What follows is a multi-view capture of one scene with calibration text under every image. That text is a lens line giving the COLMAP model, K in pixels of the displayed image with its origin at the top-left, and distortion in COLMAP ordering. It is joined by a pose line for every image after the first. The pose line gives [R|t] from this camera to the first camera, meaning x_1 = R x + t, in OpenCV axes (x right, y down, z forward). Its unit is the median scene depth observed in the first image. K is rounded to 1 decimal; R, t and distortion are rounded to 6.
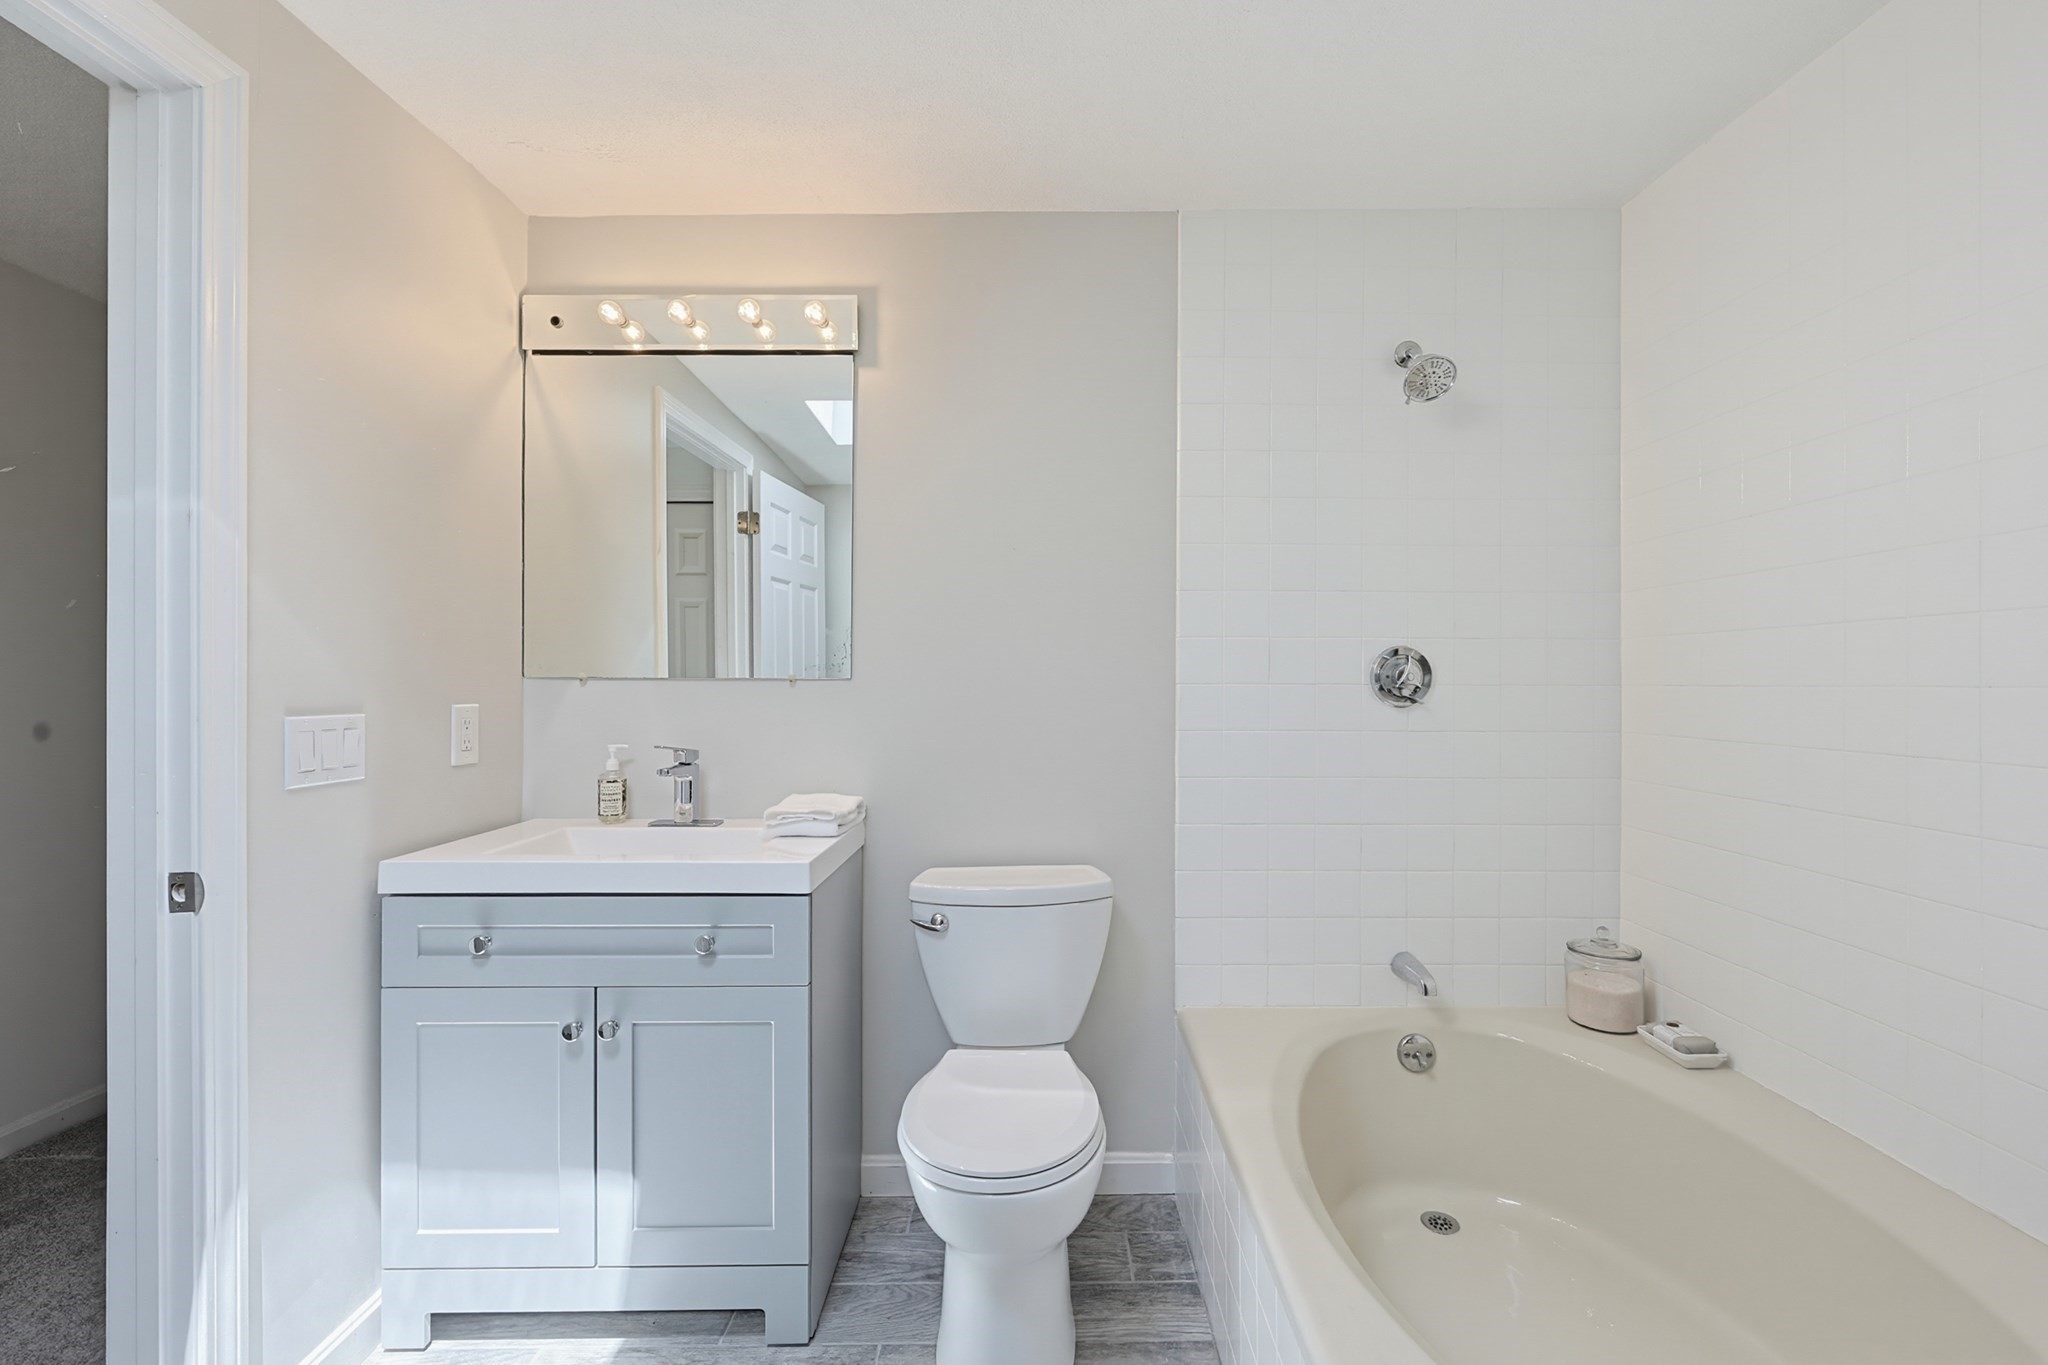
lens RADIAL K [[869.4, 0, 1039.0], [0, 869.4, 686.9], [0, 0, 1]] dist [-0.003102, 0.000029]
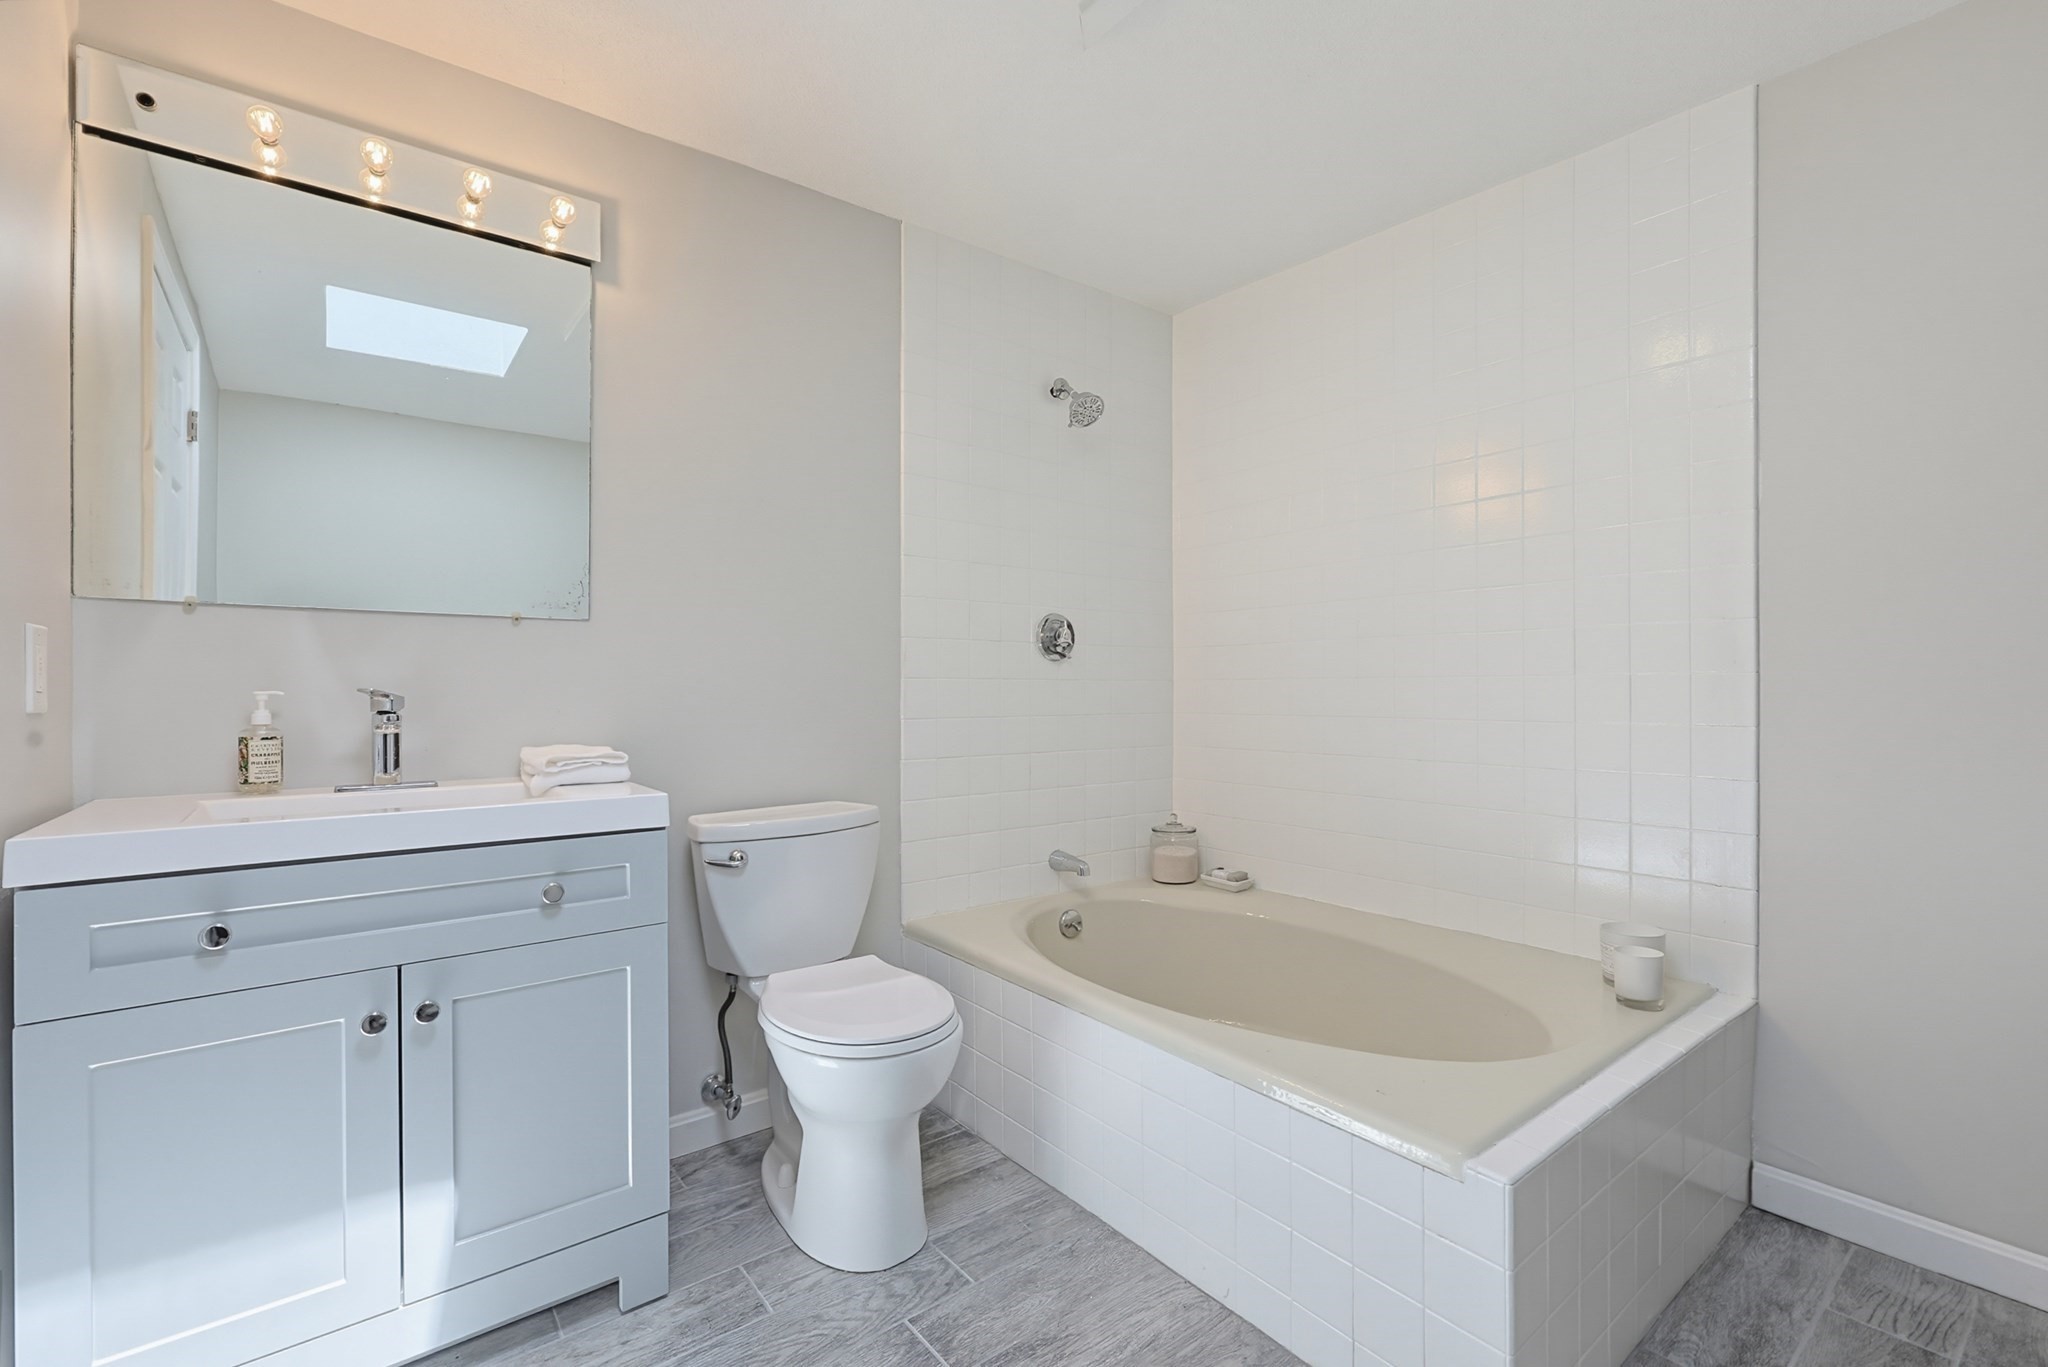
lens RADIAL K [[859.6, 0, 1028.1], [0, 859.6, 694.8], [0, 0, 1]] dist [0.000505, 0.000271]
pose [[0.802159, -0.008416, 0.597052, -0.408003], [0.005309, 0.999962, 0.006962, 0.069105], [-0.597087, -0.002415, 0.802172, -0.003701]]
